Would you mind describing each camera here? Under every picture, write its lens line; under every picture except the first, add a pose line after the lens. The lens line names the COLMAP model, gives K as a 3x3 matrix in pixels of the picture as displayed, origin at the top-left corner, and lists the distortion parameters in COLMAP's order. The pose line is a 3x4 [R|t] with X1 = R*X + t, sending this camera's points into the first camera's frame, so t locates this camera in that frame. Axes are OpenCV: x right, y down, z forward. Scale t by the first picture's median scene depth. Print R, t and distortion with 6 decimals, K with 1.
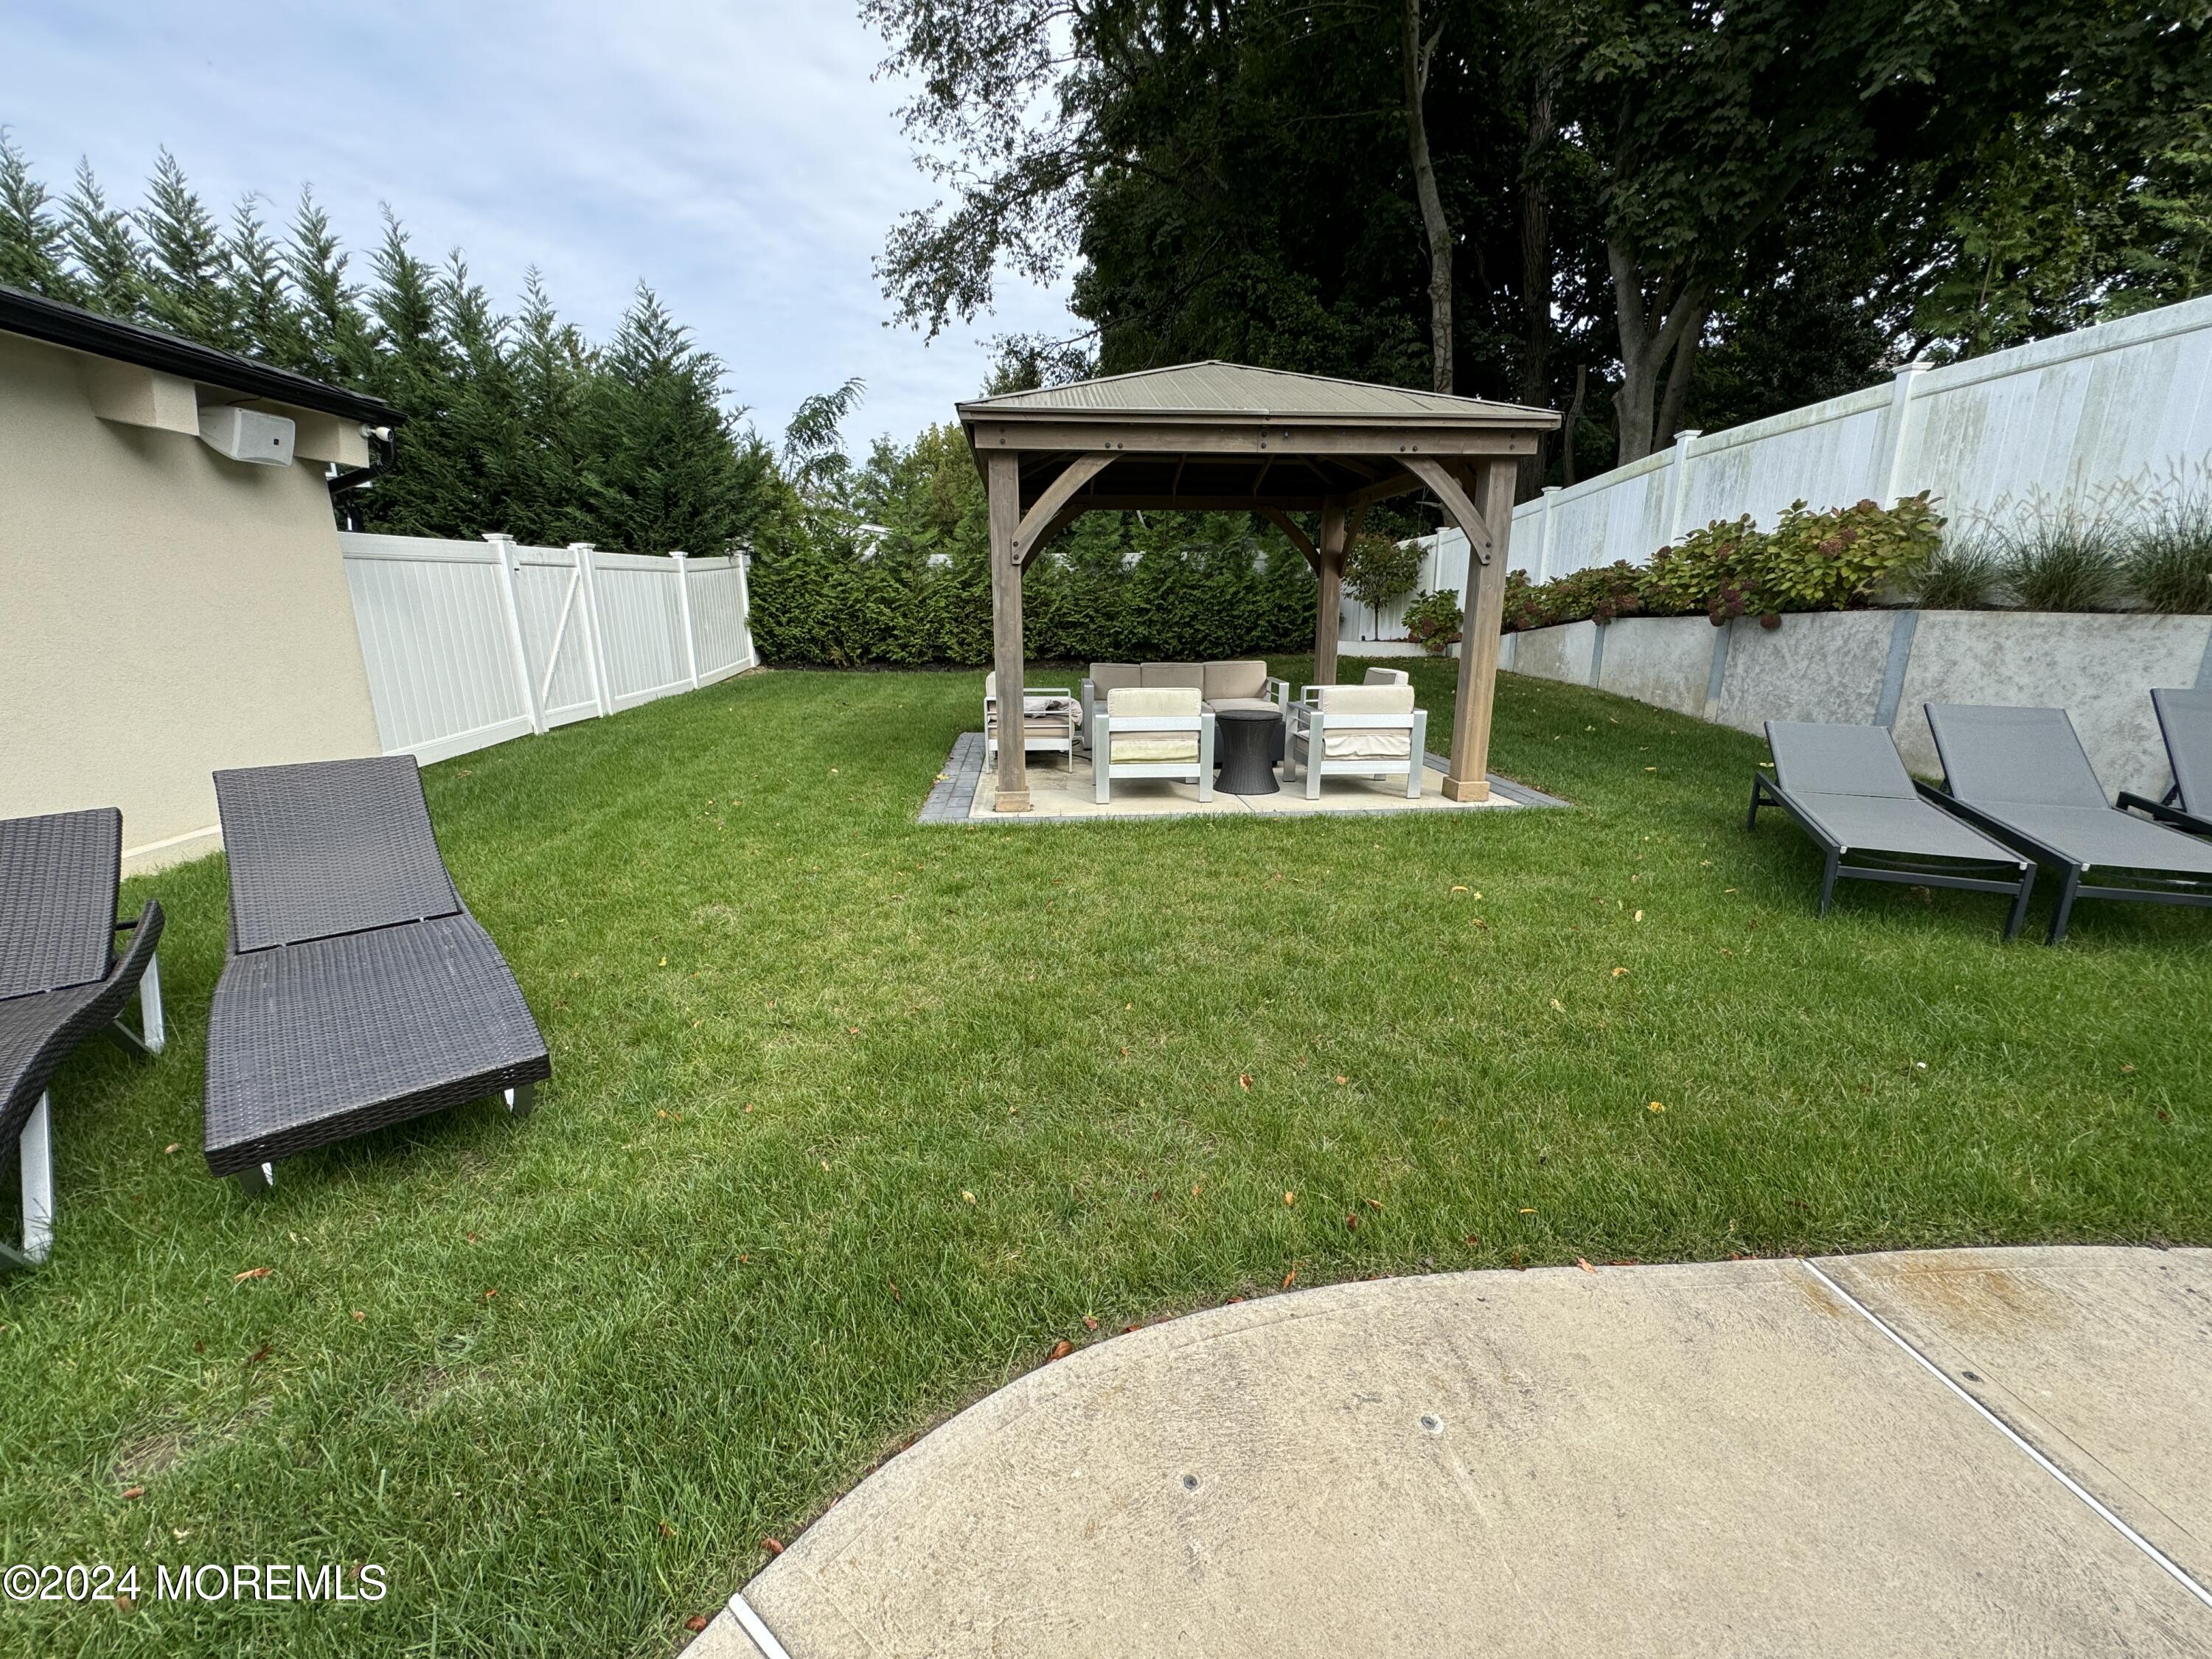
lens RADIAL K [[882.7, 0, 1099.6], [0, 882.7, 823.4], [0, 0, 1]] dist [-0.001766, 0.000474]
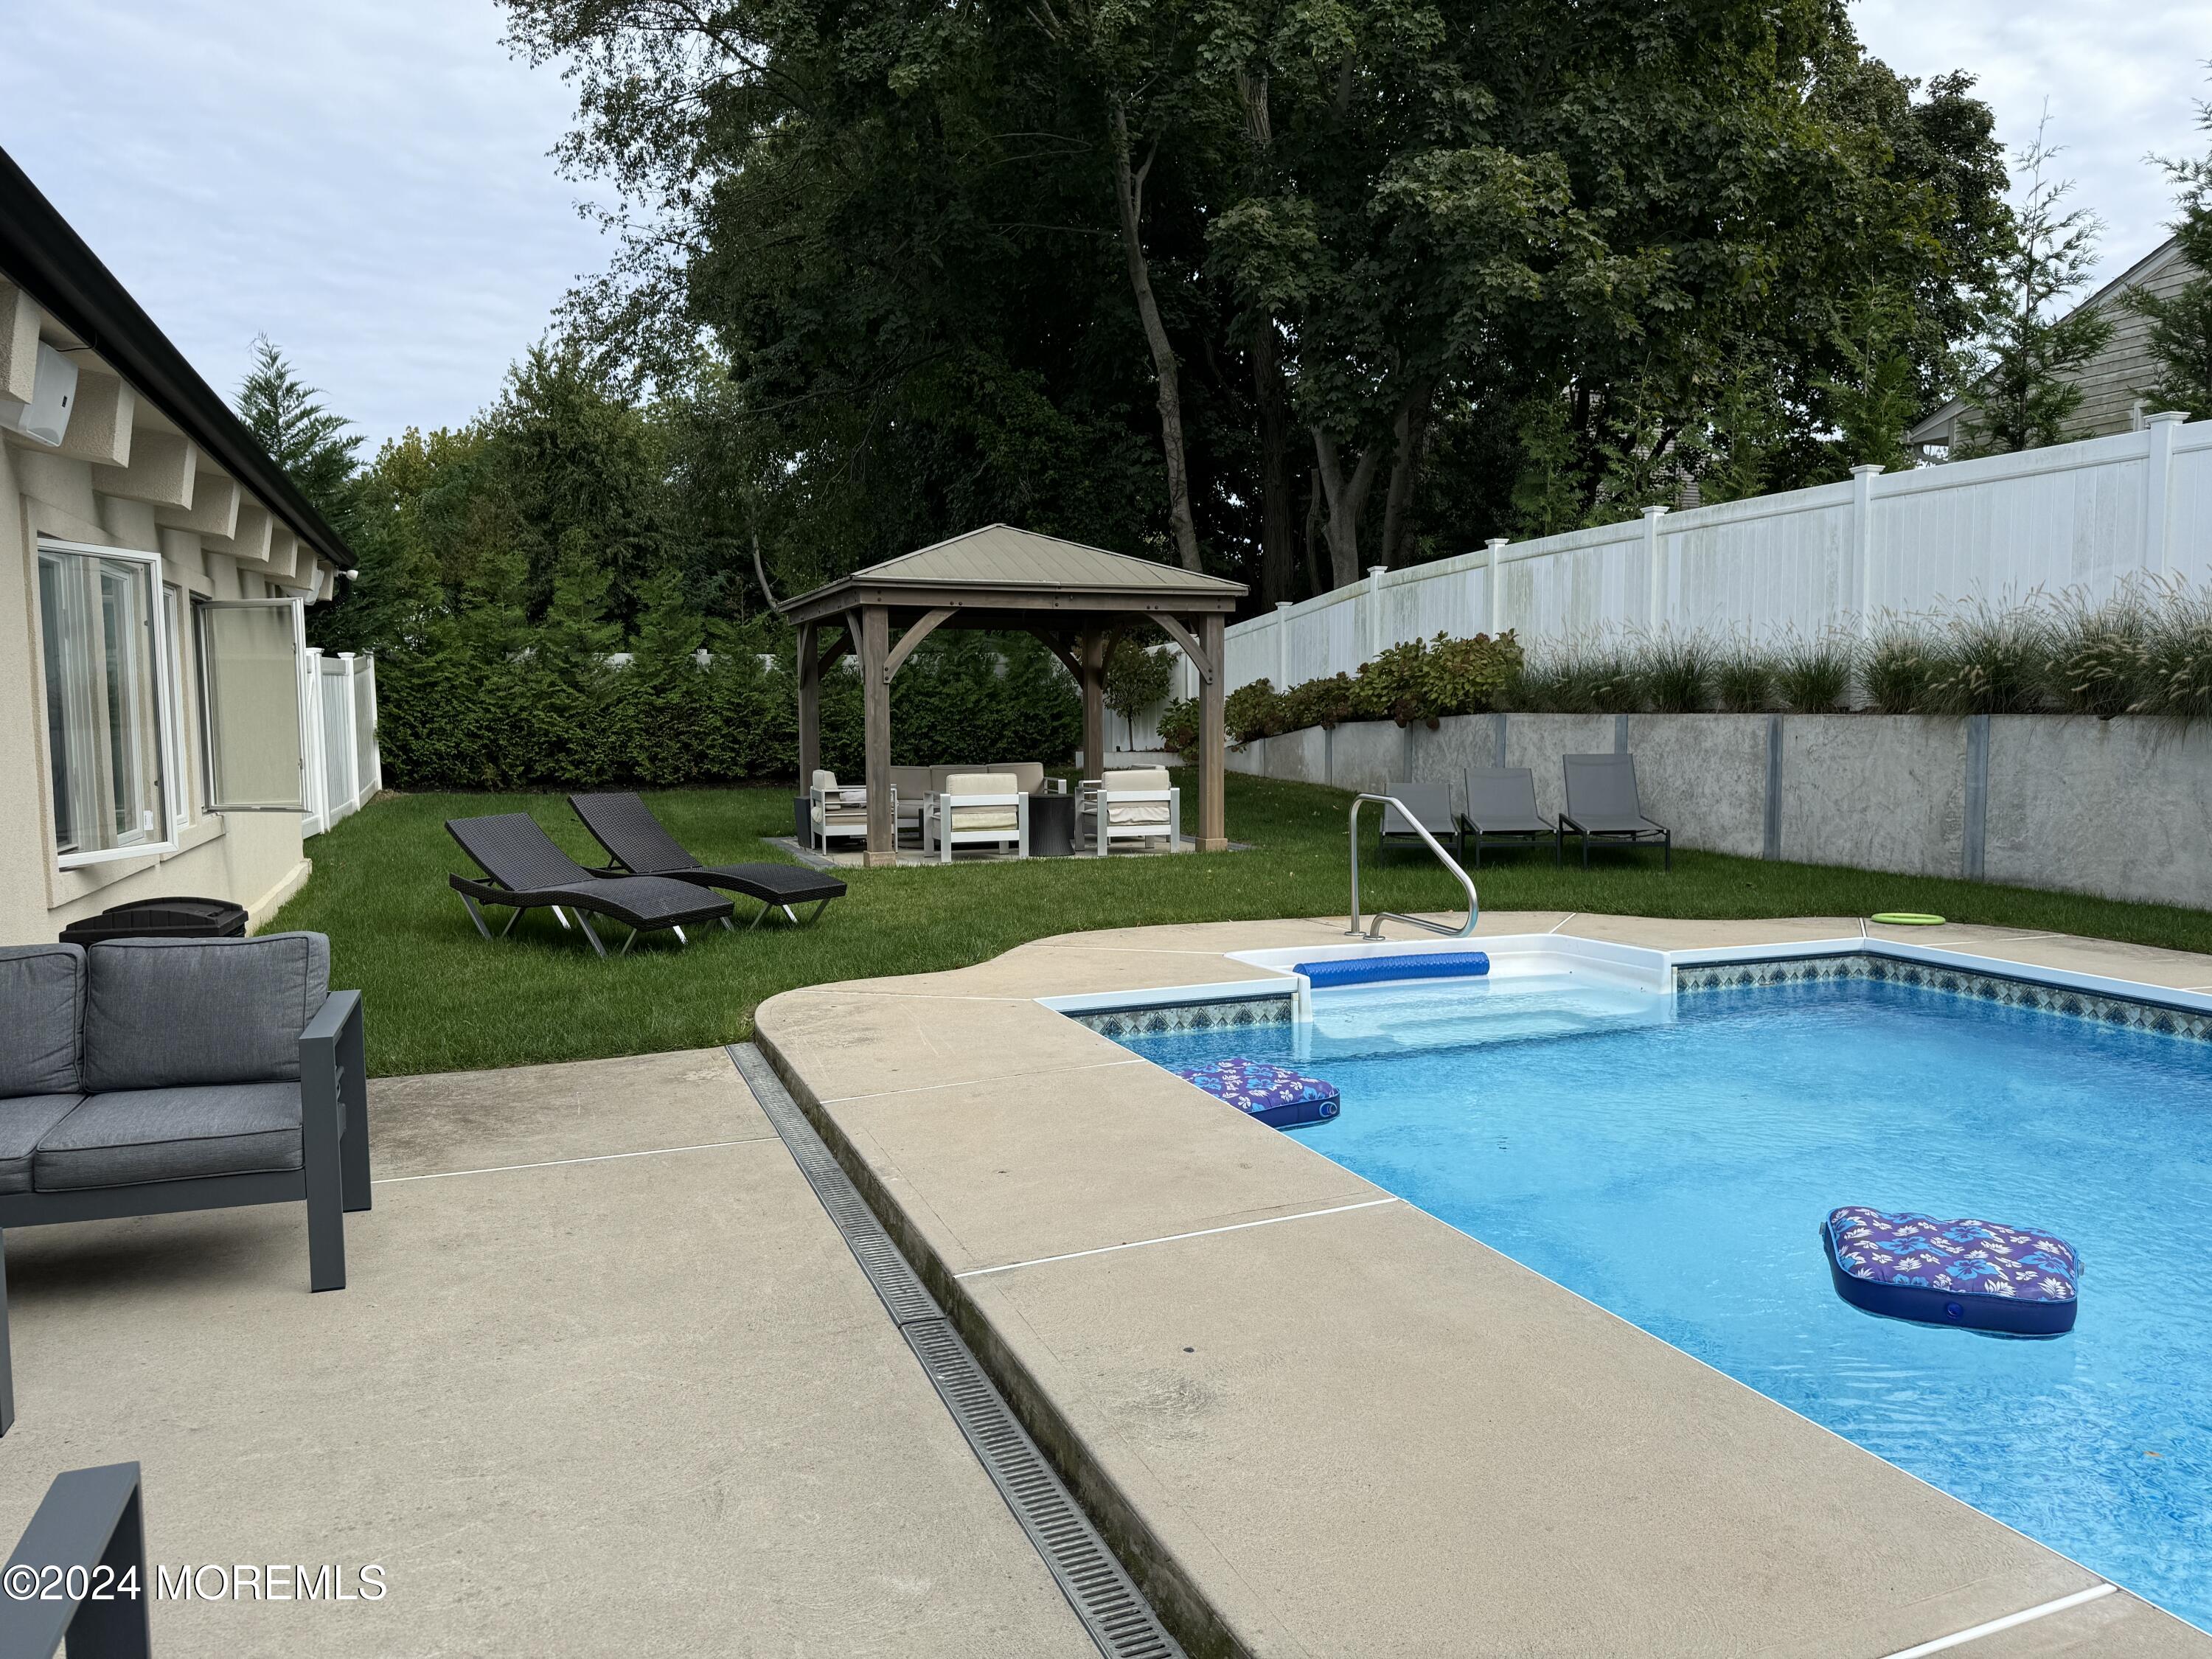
lens RADIAL K [[1551.6, 0, 1107.9], [0, 1551.6, 837.4], [0, 0, 1]] dist [0.062767, -0.073240]
pose [[0.958218, -0.024720, 0.284968, -0.193913], [0.071384, 0.985402, -0.154553, 0.144551], [-0.276988, 0.168437, 0.945995, -0.565713]]
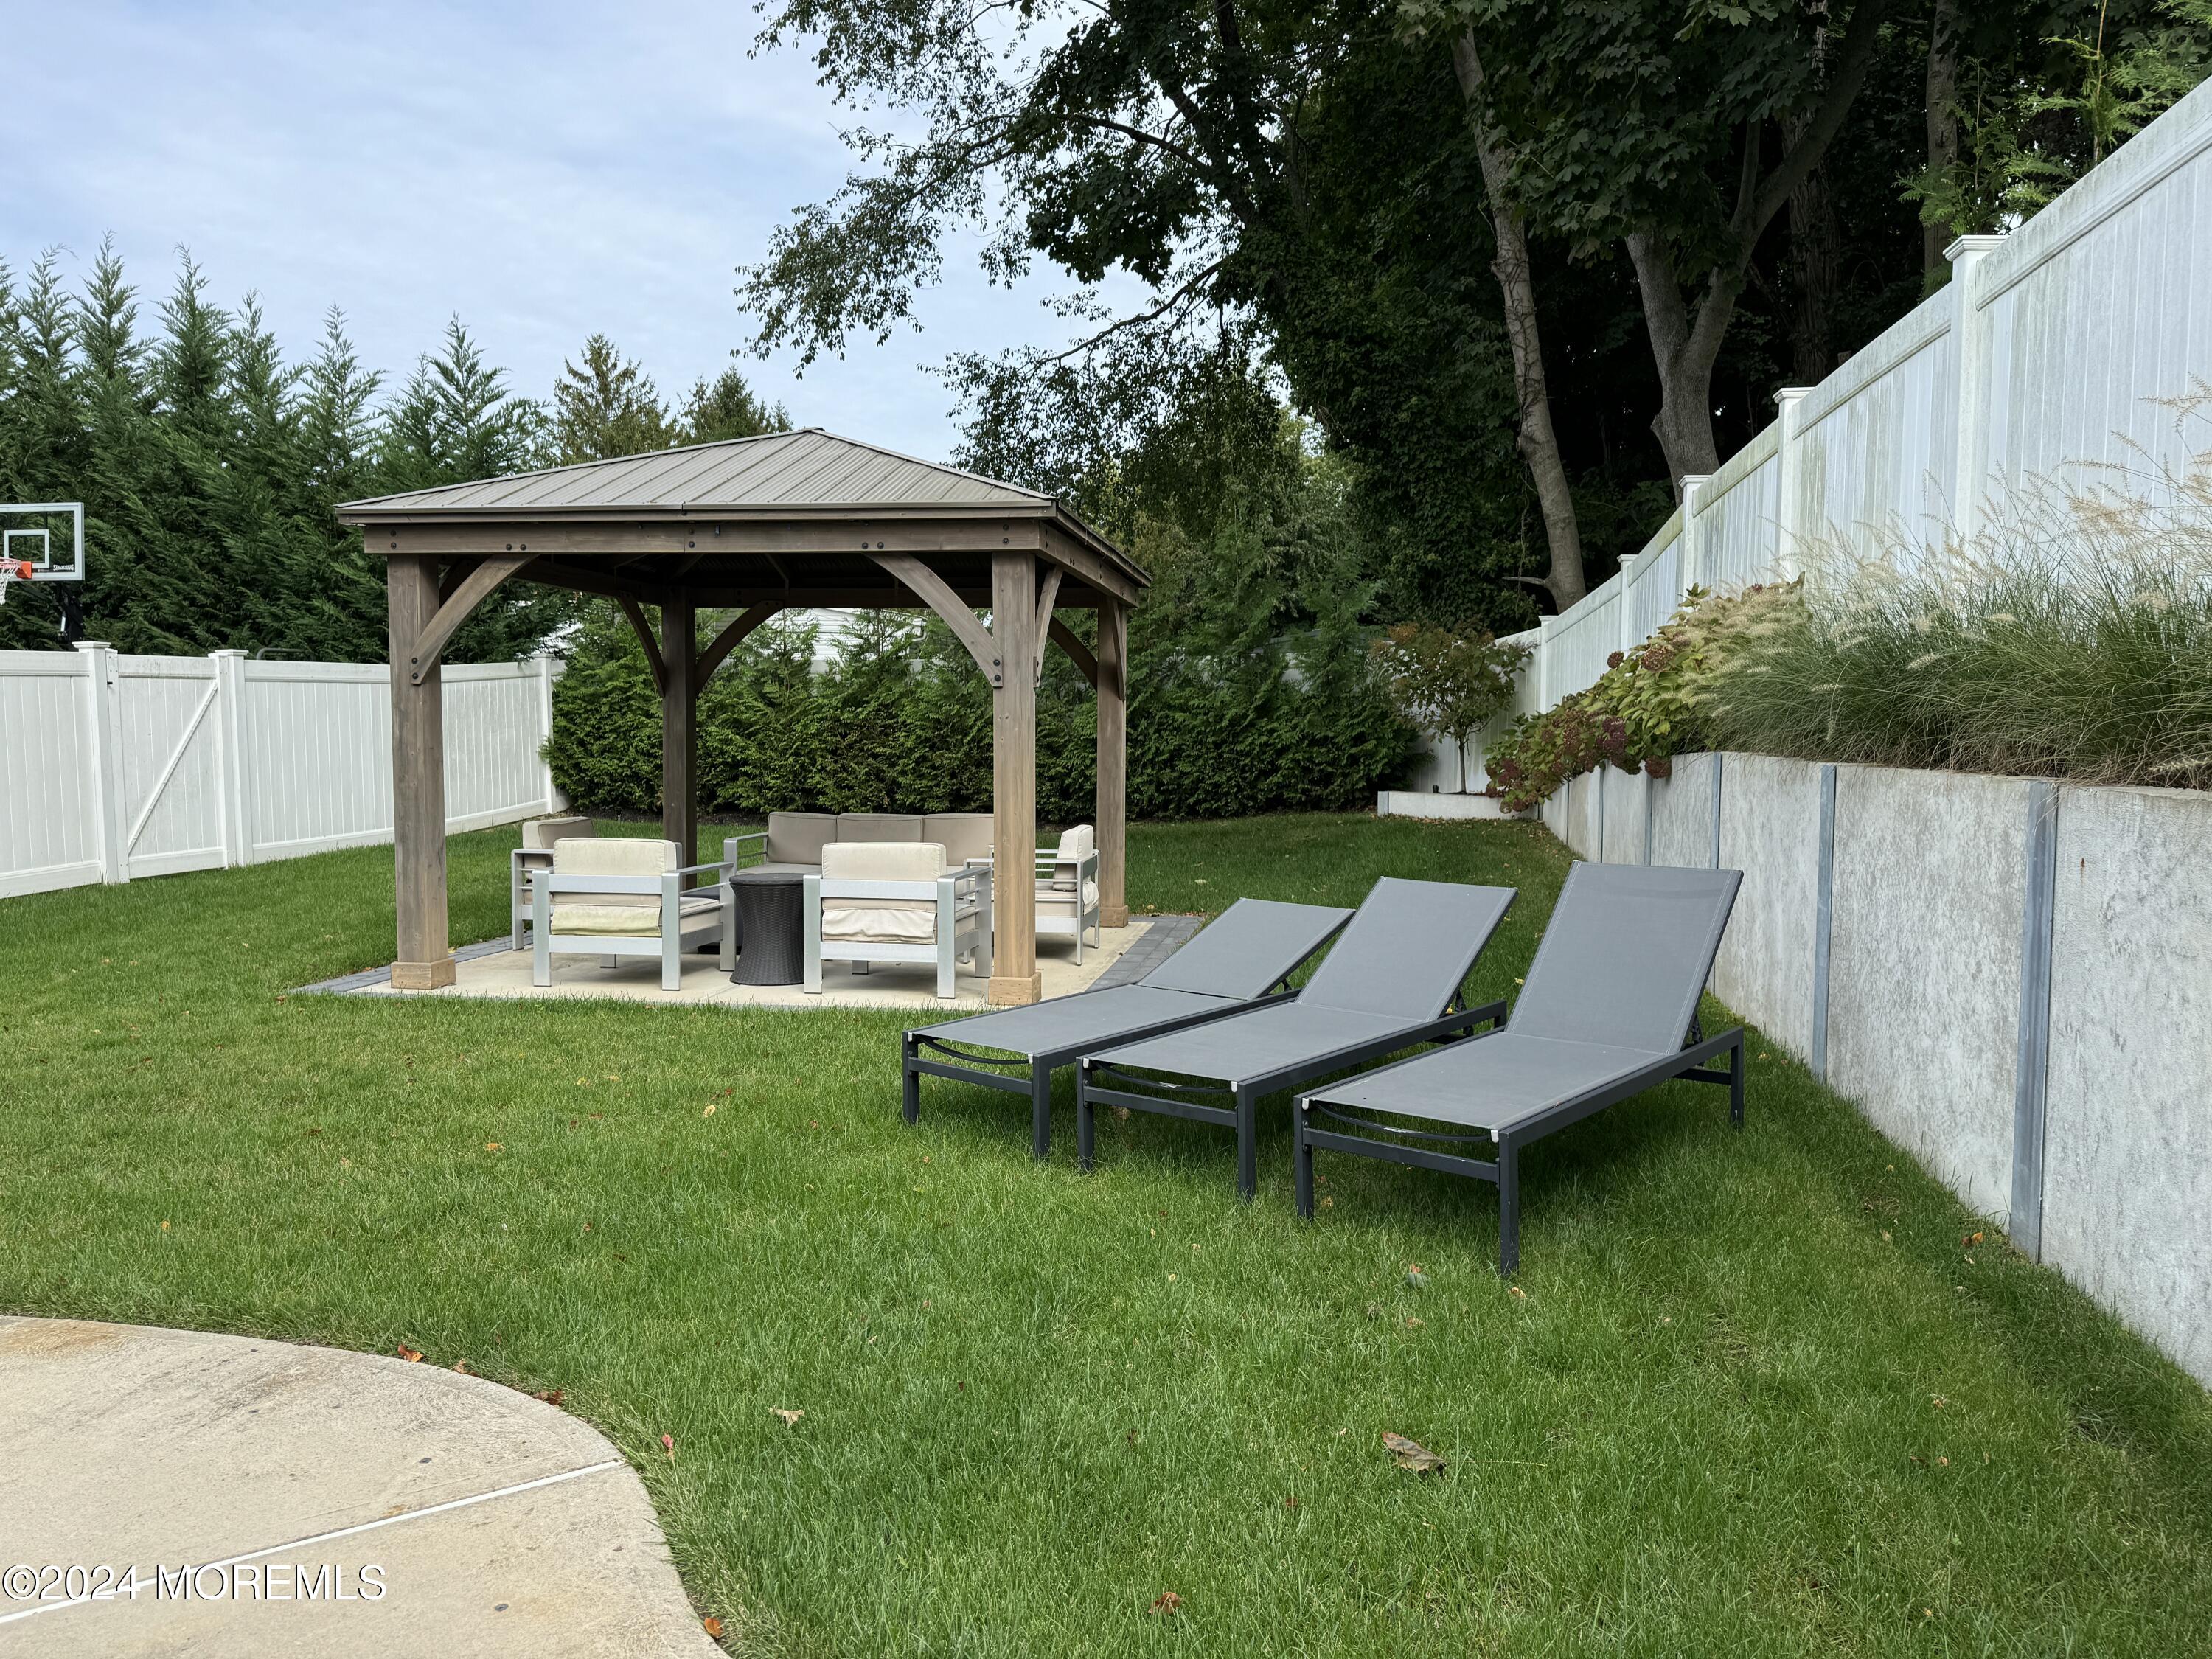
lens RADIAL K [[1551.6, 0, 1102.3], [0, 1551.6, 828.2], [0, 0, 1]] dist [0.062767, -0.073240]
pose [[0.970473, 0.023916, -0.240021, 0.381517], [-0.066373, 0.983136, -0.170406, 0.020067], [0.231897, 0.181306, 0.955694, -0.099861]]
